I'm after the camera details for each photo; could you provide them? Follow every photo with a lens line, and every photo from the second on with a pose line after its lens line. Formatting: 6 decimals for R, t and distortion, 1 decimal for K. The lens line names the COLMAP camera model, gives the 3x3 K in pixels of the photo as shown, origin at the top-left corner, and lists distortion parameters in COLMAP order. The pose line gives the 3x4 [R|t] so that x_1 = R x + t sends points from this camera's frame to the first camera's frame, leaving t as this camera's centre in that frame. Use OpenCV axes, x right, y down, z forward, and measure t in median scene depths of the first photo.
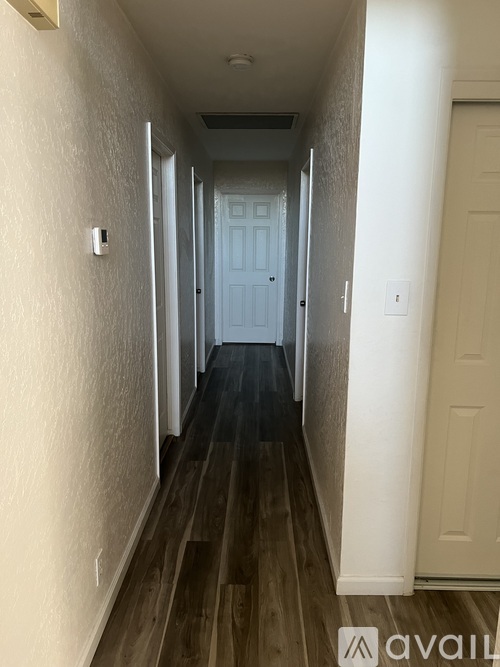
lens RADIAL K [[495.5, 0, 248.9], [0, 495.5, 336.7], [0, 0, 1]] dist [0.040780, -0.049561]
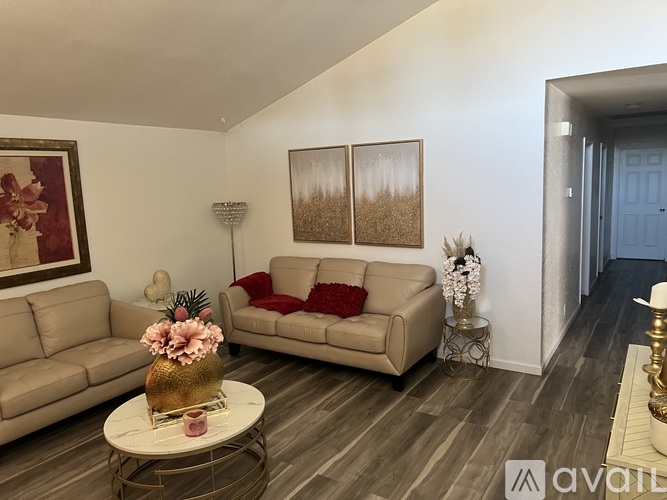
lens RADIAL K [[495.5, 0, 336.6], [0, 495.5, 245.8], [0, 0, 1]] dist [0.040780, -0.049561]
pose [[0.845888, 0.030230, -0.532503, 0.025858], [-0.061484, 0.997263, -0.041053, 0.086595], [0.529804, 0.067466, 0.845432, -0.578737]]
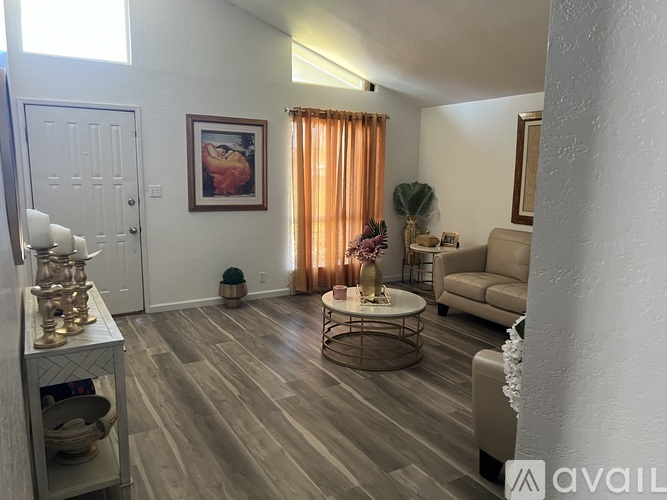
lens RADIAL K [[495.5, 0, 335.4], [0, 495.5, 248.8], [0, 0, 1]] dist [0.040780, -0.049561]
pose [[-0.844977, 0.068169, -0.530441, 0.064232], [-0.130336, 0.935689, 0.327869, -0.041714], [0.518678, 0.346177, -0.781751, 0.163564]]
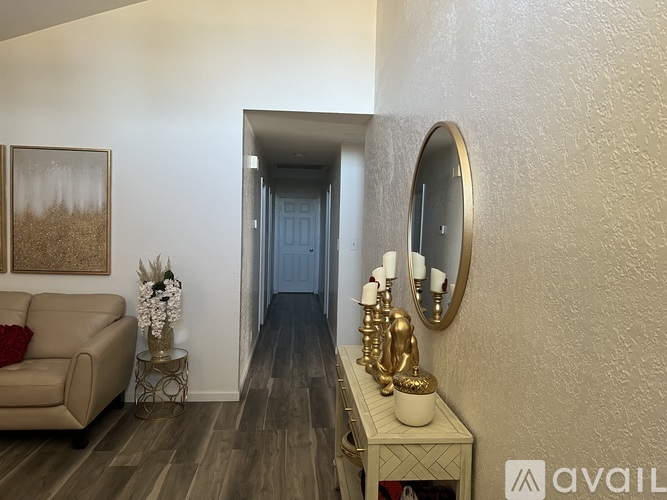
lens RADIAL K [[495.5, 0, 340.2], [0, 495.5, 249.2], [0, 0, 1]] dist [0.040780, -0.049561]
pose [[0.994333, 0.011366, 0.105699, -0.028190], [0.004585, 0.988757, -0.149460, 0.114165], [-0.106209, 0.149097, 0.983102, -0.553345]]
